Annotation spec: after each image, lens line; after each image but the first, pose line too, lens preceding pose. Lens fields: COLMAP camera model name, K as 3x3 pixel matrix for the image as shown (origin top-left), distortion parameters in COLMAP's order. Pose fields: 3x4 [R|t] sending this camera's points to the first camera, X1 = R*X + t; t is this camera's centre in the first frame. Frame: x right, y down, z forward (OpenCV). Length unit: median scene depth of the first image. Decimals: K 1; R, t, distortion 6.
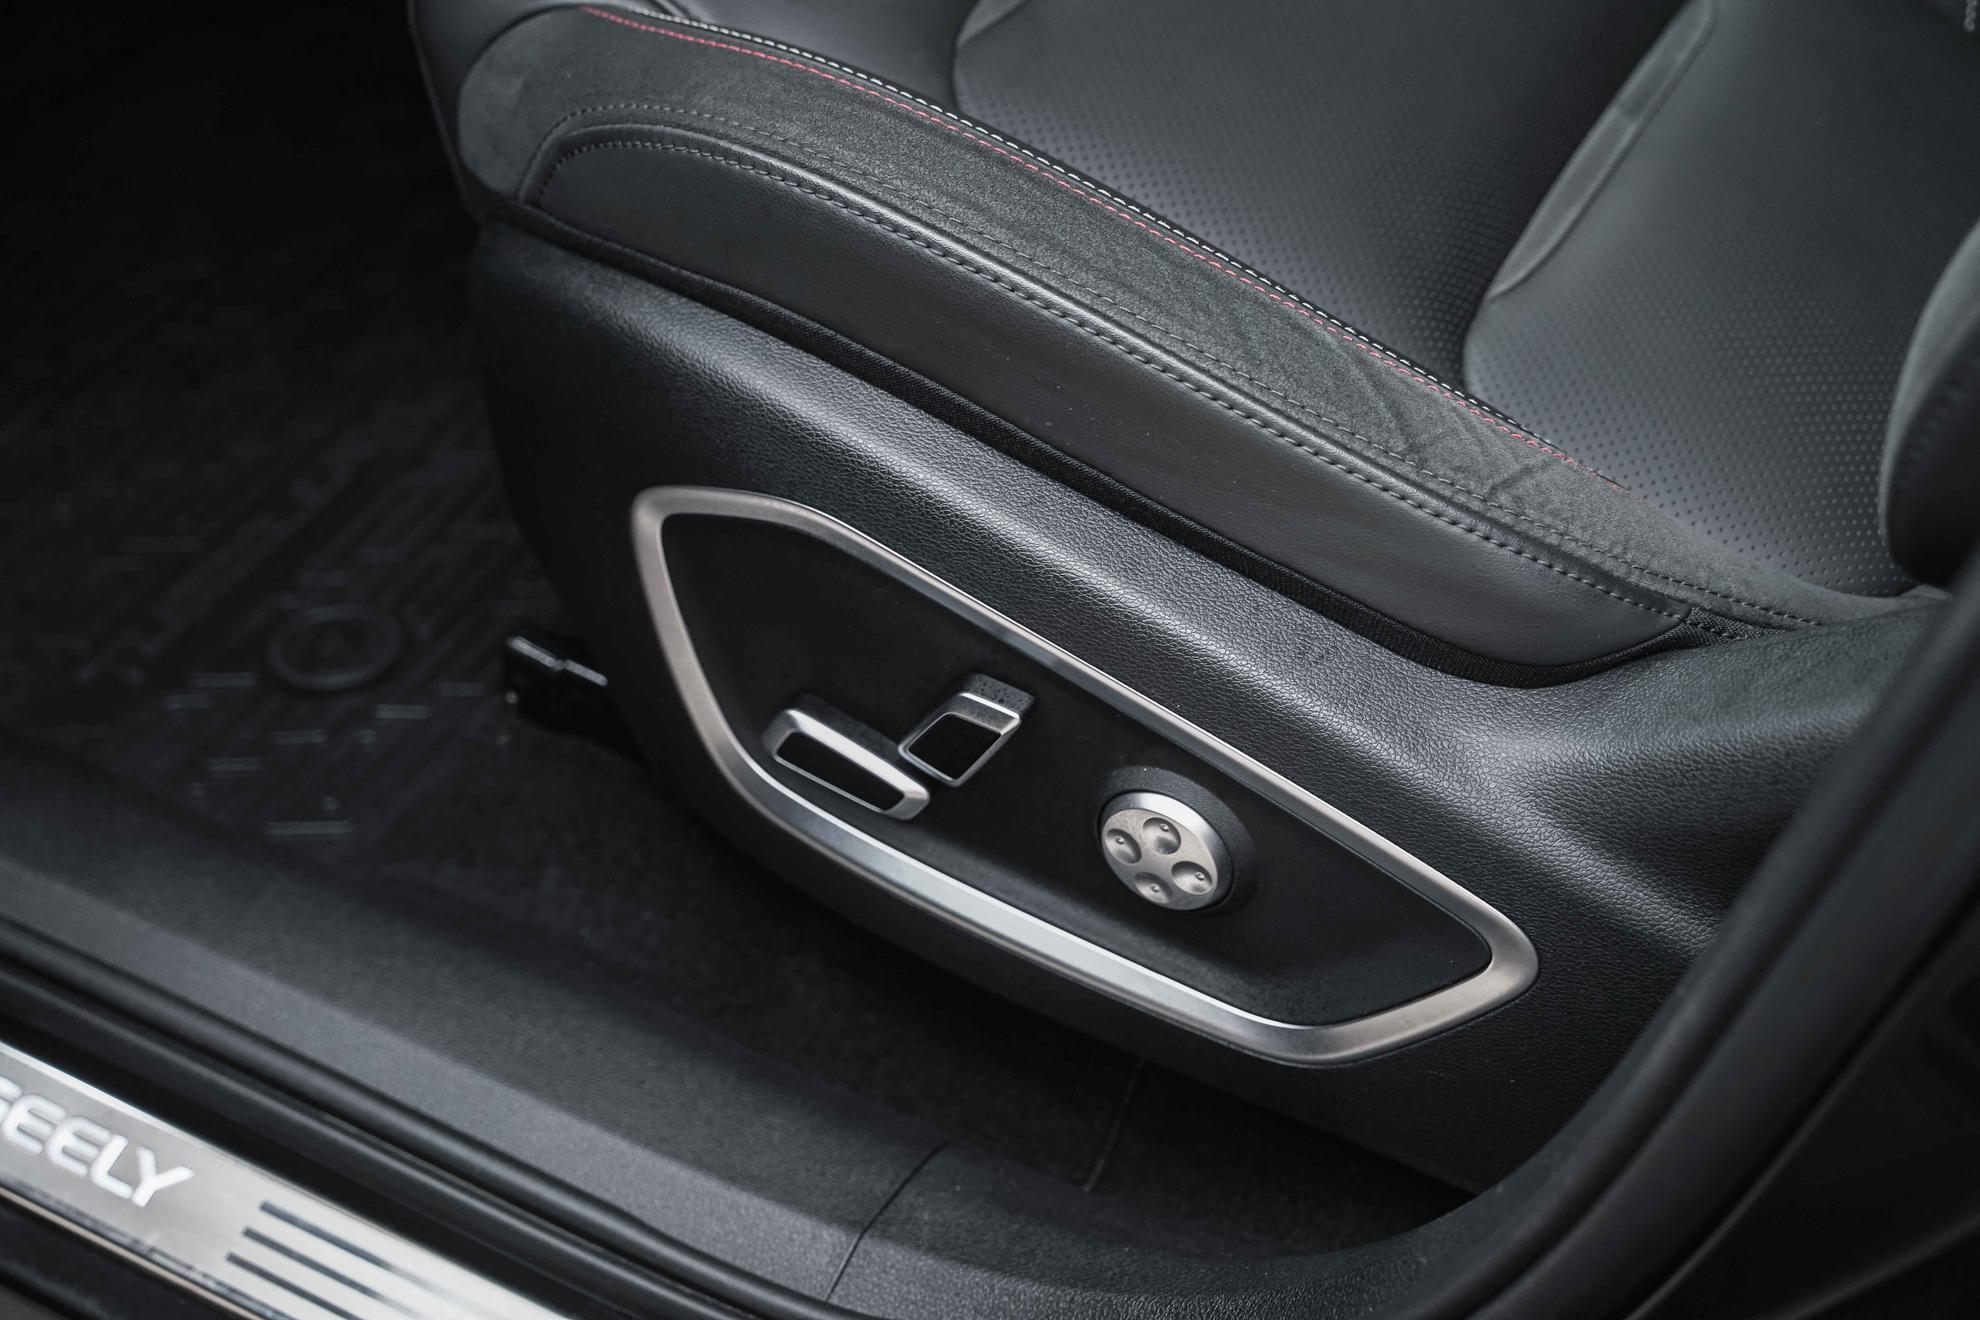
lens RADIAL K [[3047.9, 0, 990.0], [0, 3047.9, 660.0], [0, 0, 1]] dist [0.038436, 0.023016]
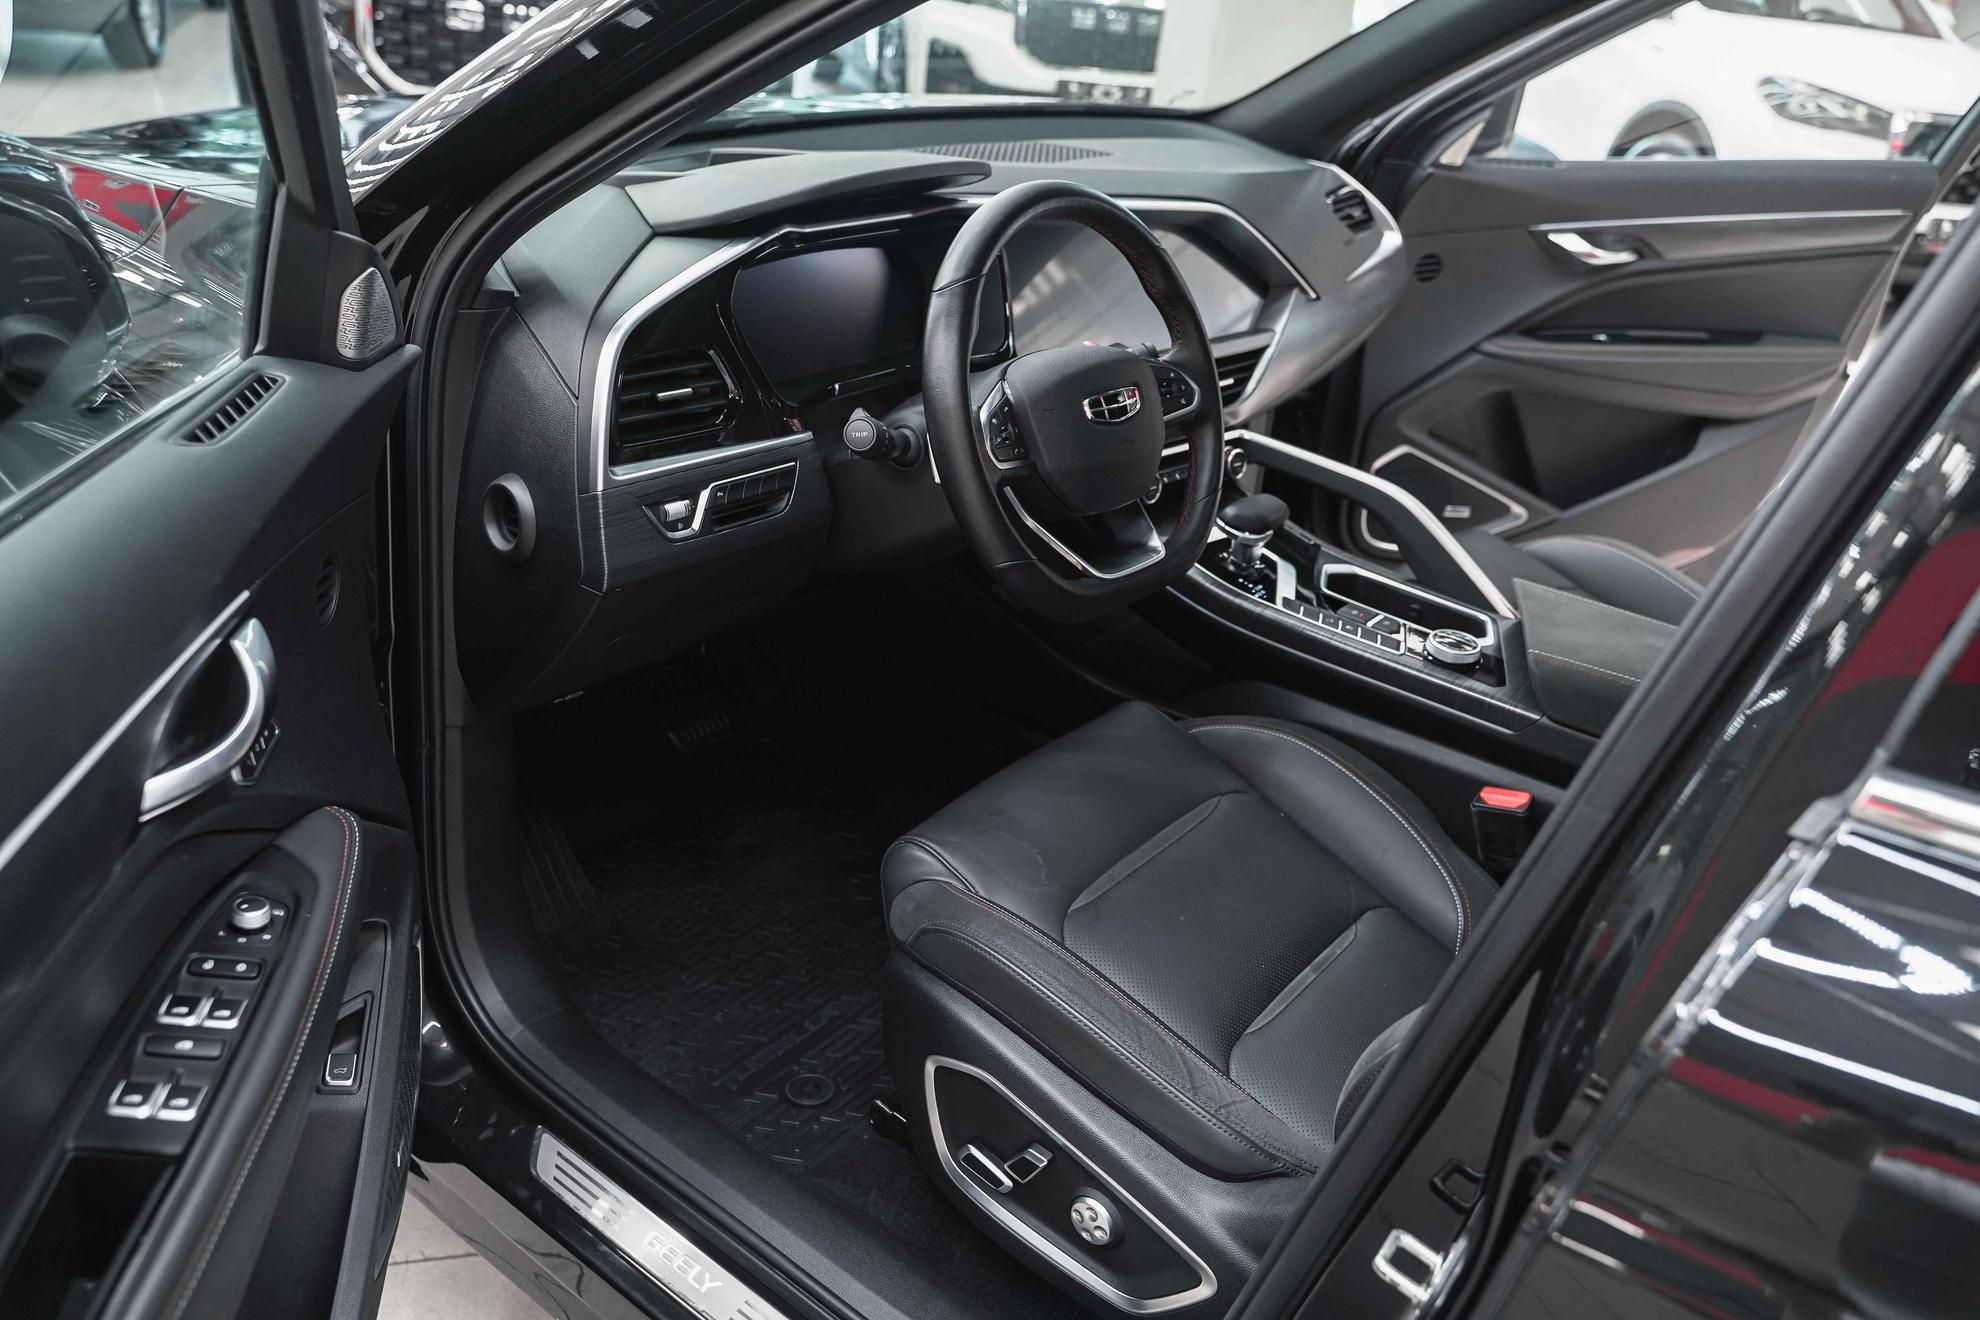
lens RADIAL K [[1579.5, 0, 990.0], [0, 1579.5, 660.0], [0, 0, 1]] dist [-0.015243, -0.003494]
pose [[0.982837, 0.133177, -0.127652, 0.075653], [-0.163608, 0.948960, -0.269643, -0.017645], [0.085226, 0.285900, 0.954462, -0.476412]]
